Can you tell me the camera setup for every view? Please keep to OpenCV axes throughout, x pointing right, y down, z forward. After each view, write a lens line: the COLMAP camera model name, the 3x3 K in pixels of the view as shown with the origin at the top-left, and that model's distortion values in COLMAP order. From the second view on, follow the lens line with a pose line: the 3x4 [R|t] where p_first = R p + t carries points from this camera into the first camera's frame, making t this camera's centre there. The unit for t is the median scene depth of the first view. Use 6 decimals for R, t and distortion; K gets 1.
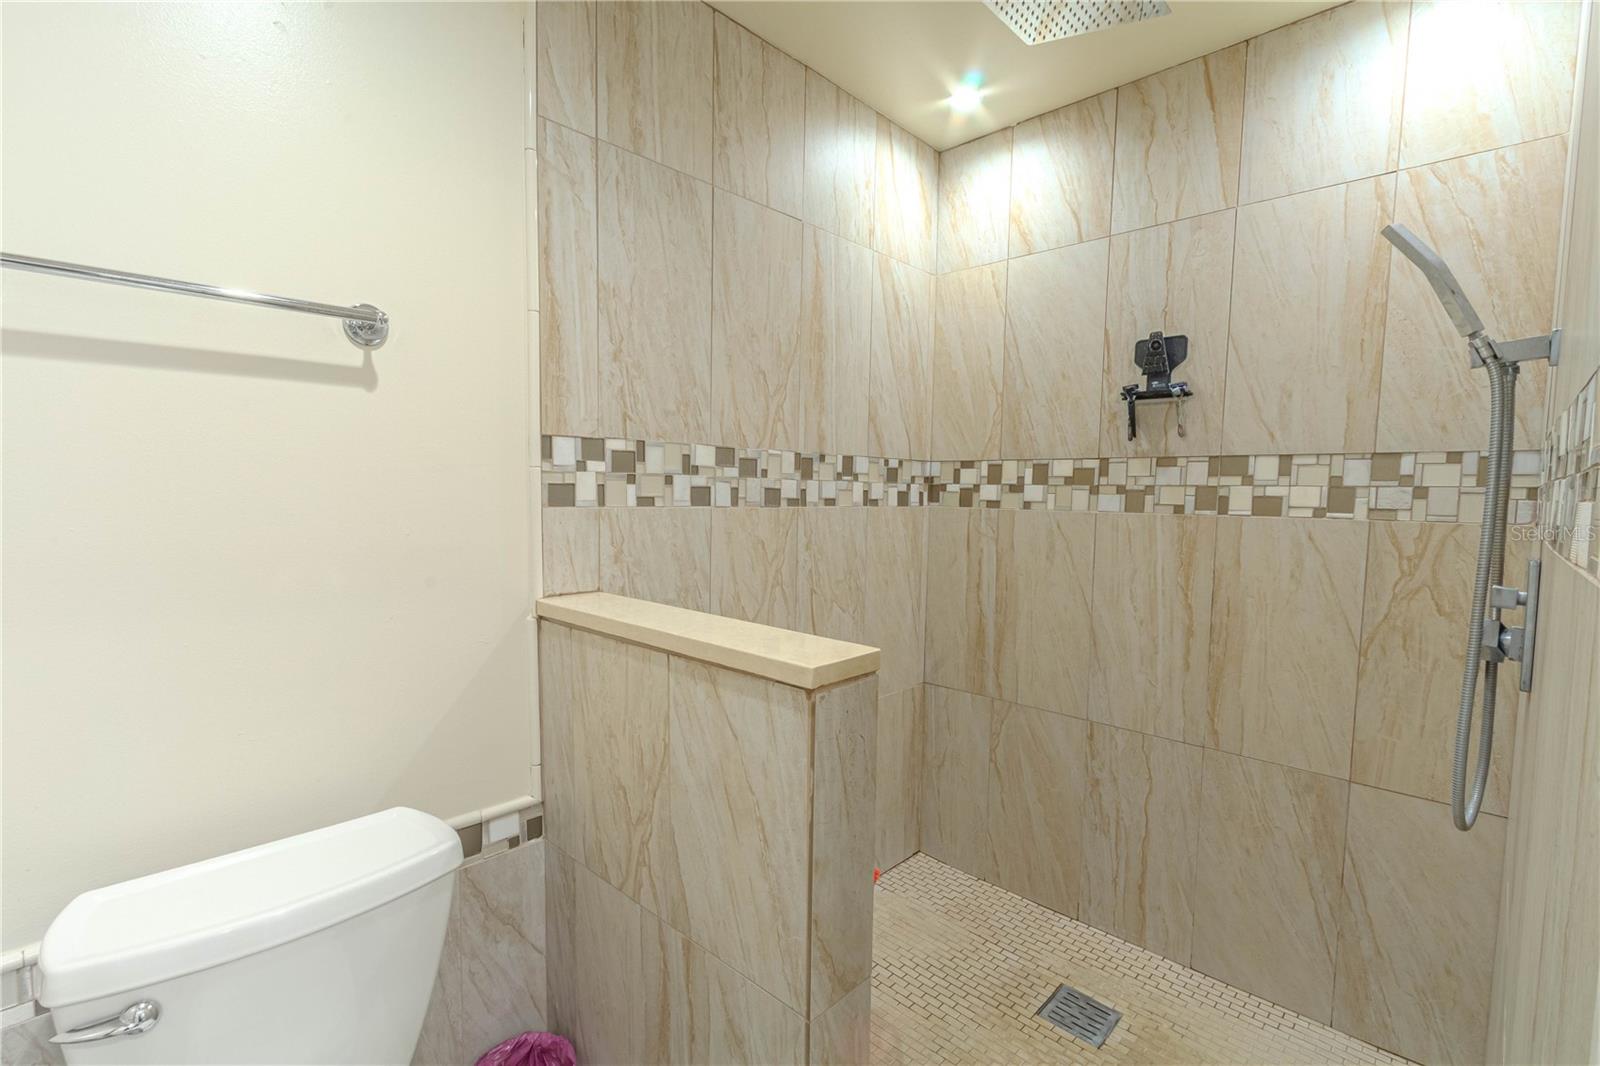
lens RADIAL K [[730.5, 0, 793.9], [0, 730.5, 547.0], [0, 0, 1]] dist [0.002718, 0.000771]
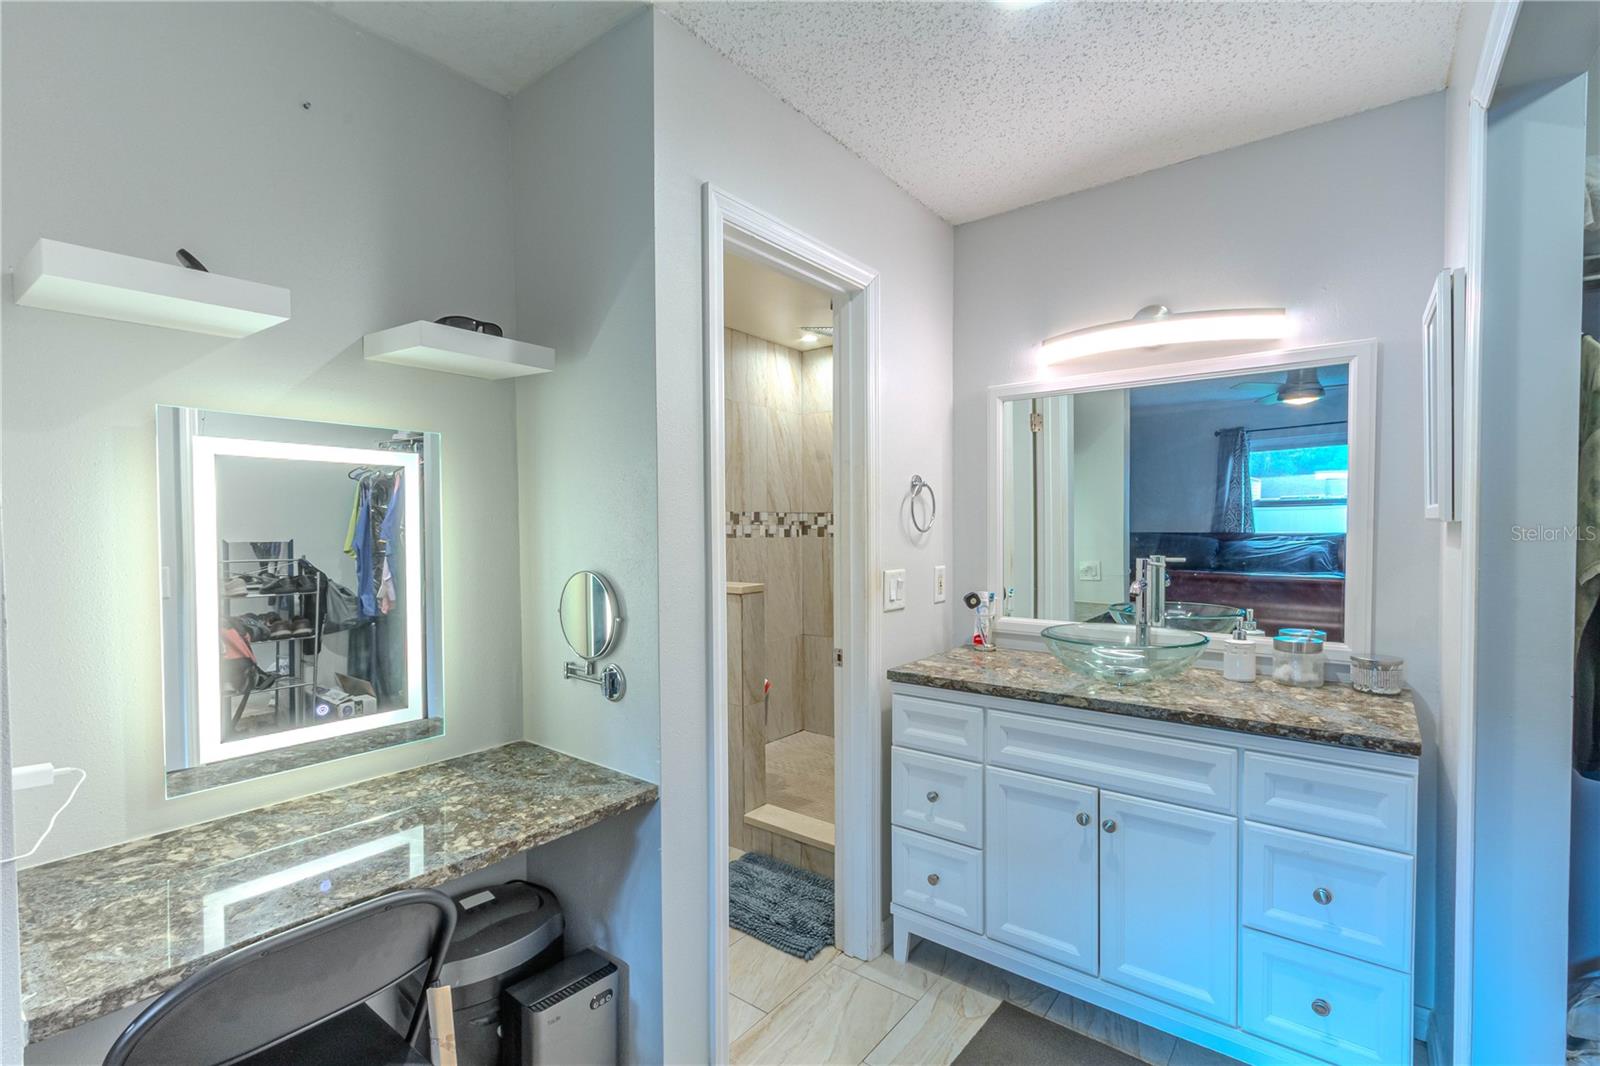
lens RADIAL K [[730.5, 0, 793.9], [0, 730.5, 547.0], [0, 0, 1]] dist [0.002718, 0.000771]
pose [[0.994366, -0.022064, 0.103680, -0.032745], [0.027396, 0.998359, -0.050285, 0.070769], [-0.102401, 0.052842, 0.993339, -0.958993]]
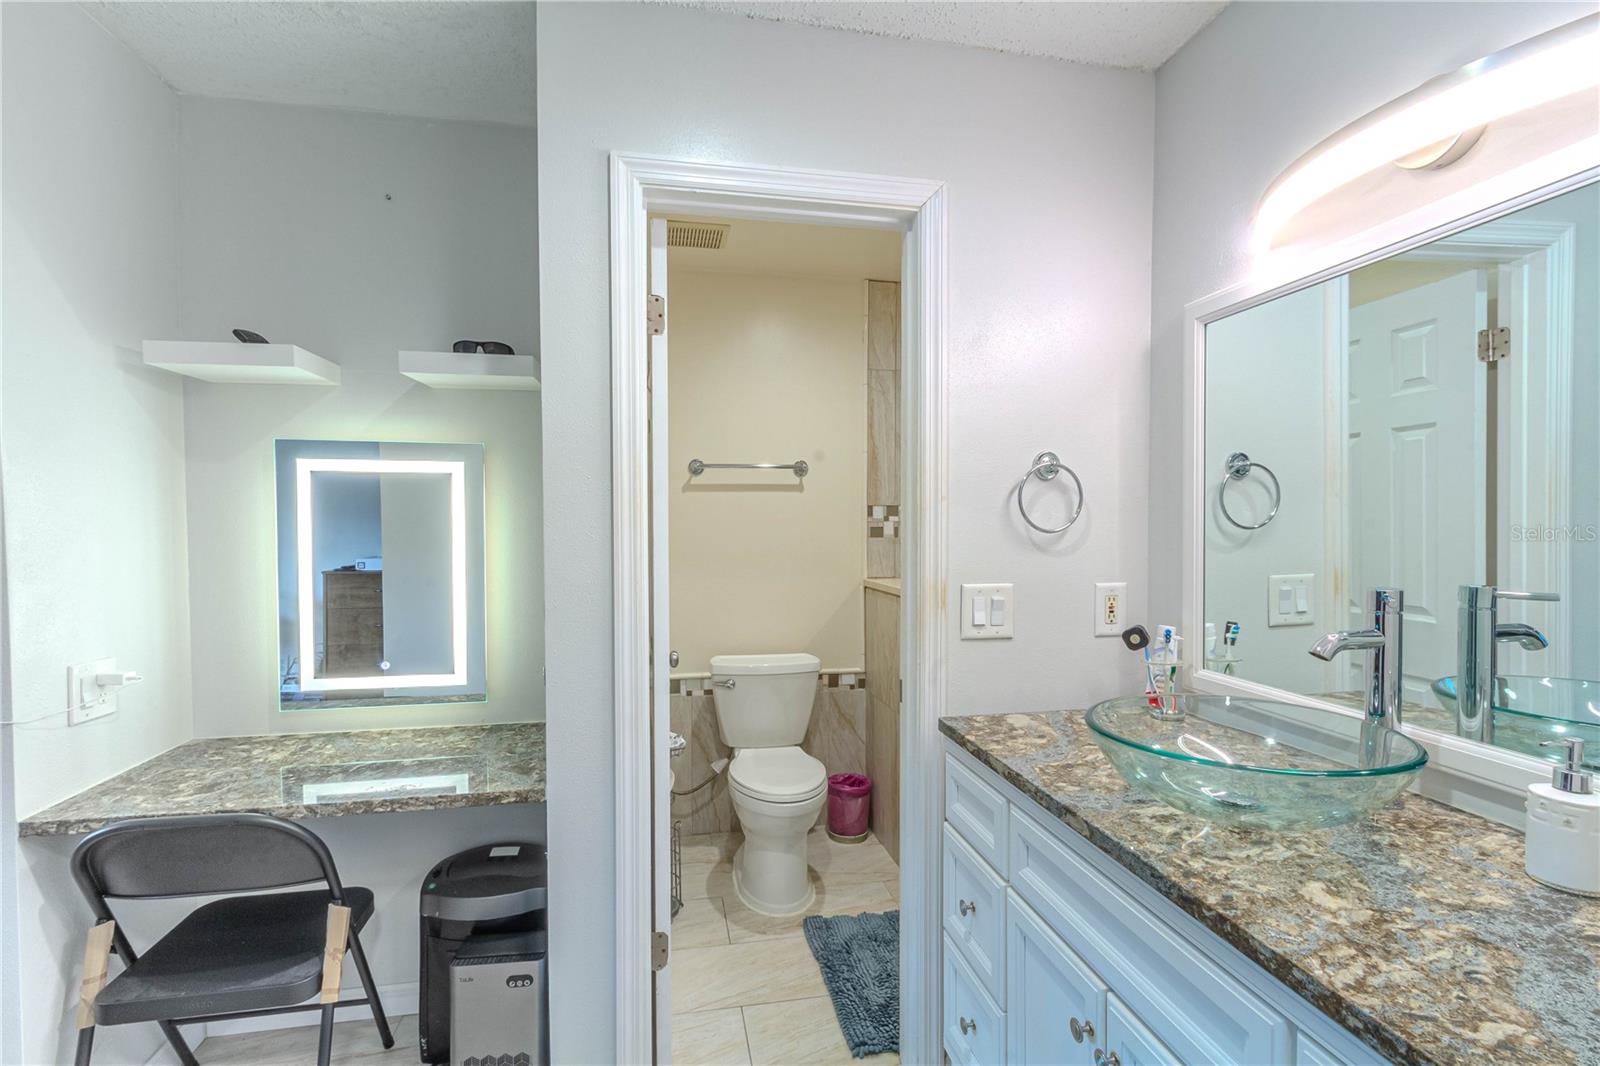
lens RADIAL K [[730.5, 0, 793.9], [0, 730.5, 547.0], [0, 0, 1]] dist [0.002718, 0.000771]
pose [[0.814813, 0.001375, -0.579722, 0.529960], [-0.033663, 0.998422, -0.044947, 0.056487], [0.578746, 0.056138, 0.813573, -0.654480]]
